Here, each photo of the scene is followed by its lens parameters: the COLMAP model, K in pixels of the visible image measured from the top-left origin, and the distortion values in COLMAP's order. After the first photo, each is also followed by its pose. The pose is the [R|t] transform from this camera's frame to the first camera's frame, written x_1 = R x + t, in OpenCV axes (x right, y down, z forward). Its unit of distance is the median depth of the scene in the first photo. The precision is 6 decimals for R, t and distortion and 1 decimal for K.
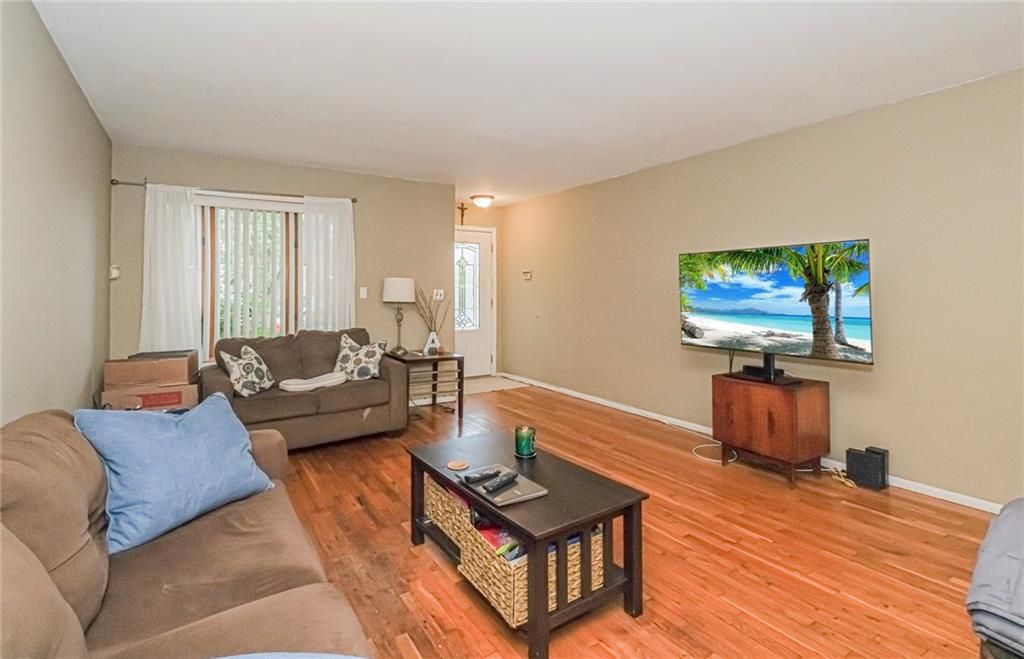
lens RADIAL K [[479.3, 0, 482.7], [0, 479.3, 288.4], [0, 0, 1]] dist [0.000471, 0.000401]
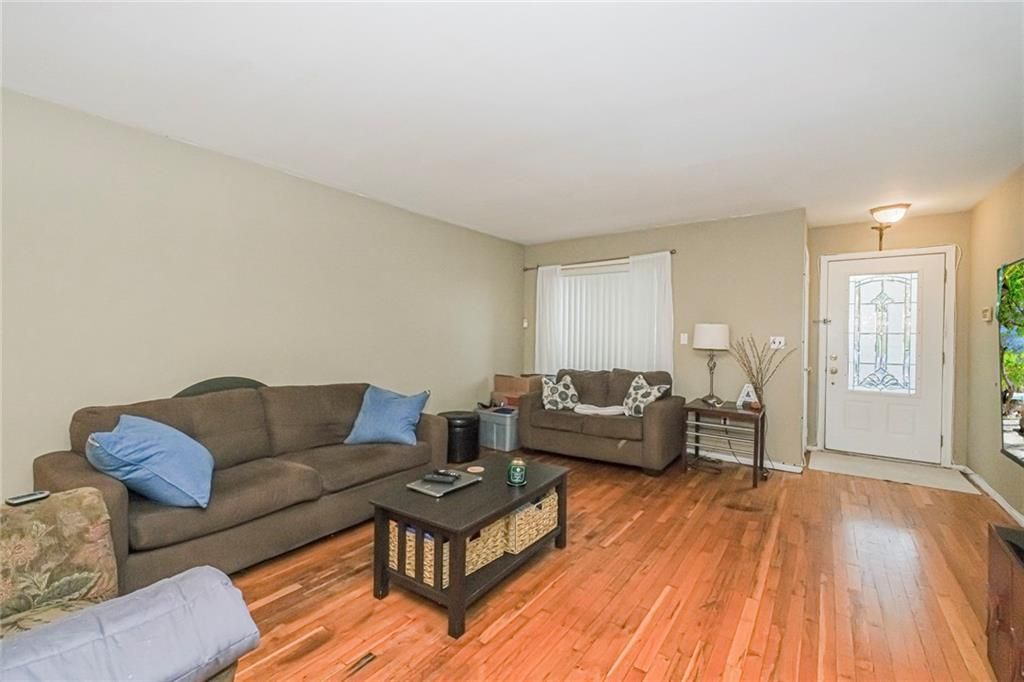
lens RADIAL K [[442.6, 0, 511.5], [0, 442.6, 339.3], [0, 0, 1]] dist [-0.000326, -0.000500]
pose [[0.394207, 0.017710, -0.918851, 0.526350], [-0.005690, 0.999842, 0.016830, -0.004055], [0.919004, -0.001406, 0.394246, 0.297769]]
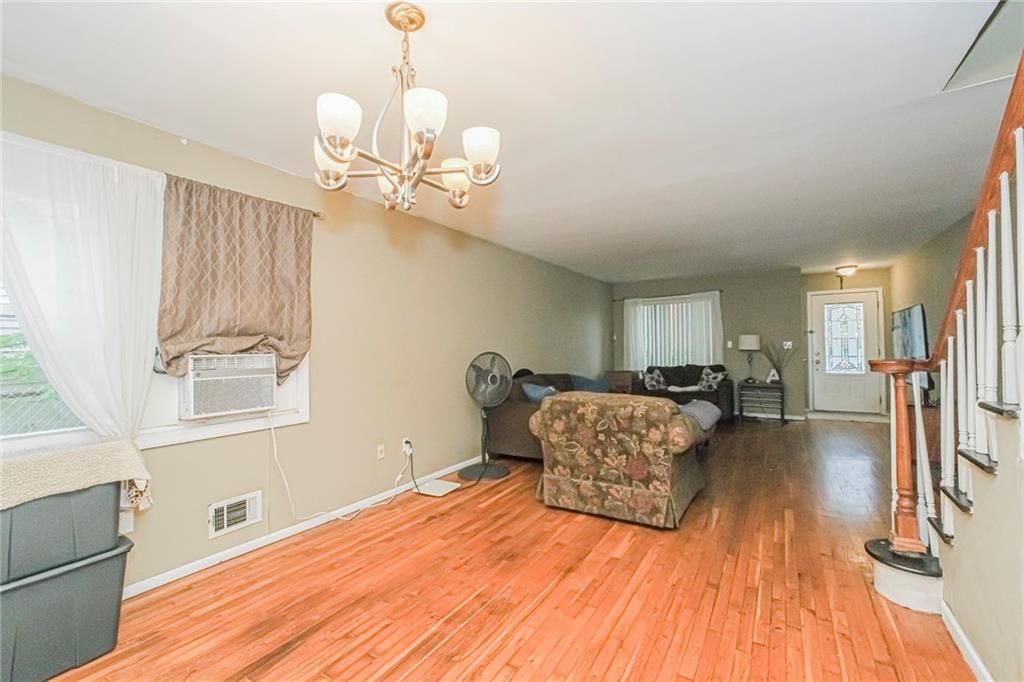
lens RADIAL K [[442.6, 0, 512.8], [0, 442.6, 340.2], [0, 0, 1]] dist [-0.000326, -0.000500]
pose [[0.459295, -0.019840, -0.888062, 0.850854], [0.017187, 0.999762, -0.013446, 0.002223], [0.888117, -0.009087, 0.459527, -0.430308]]
